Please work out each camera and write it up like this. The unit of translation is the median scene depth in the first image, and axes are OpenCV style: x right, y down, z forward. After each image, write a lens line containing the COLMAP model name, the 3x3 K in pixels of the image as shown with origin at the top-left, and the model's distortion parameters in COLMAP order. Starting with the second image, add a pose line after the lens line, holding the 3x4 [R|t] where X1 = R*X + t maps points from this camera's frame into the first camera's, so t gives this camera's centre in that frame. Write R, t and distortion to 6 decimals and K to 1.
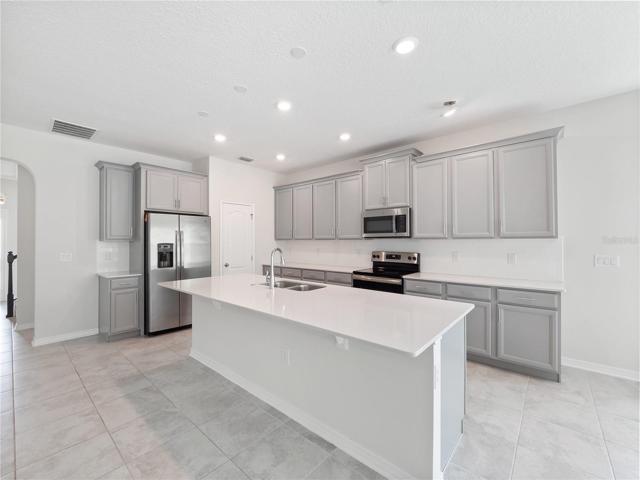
lens RADIAL K [[272.0, 0, 317.3], [0, 272.0, 240.1], [0, 0, 1]] dist [-0.003930, -0.000554]
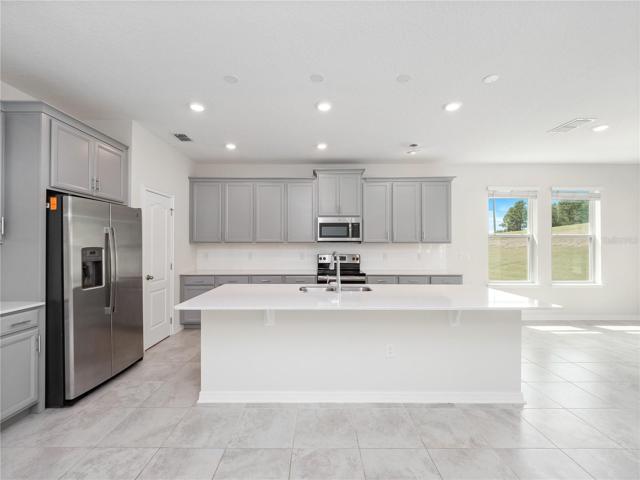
lens RADIAL K [[272.0, 0, 317.5], [0, 272.0, 243.1], [0, 0, 1]] dist [-0.003930, -0.000554]
pose [[0.752681, 0.006201, 0.658357, -0.602126], [-0.005278, 0.999980, -0.003386, 0.001234], [-0.658365, -0.000926, 0.752699, 0.211963]]
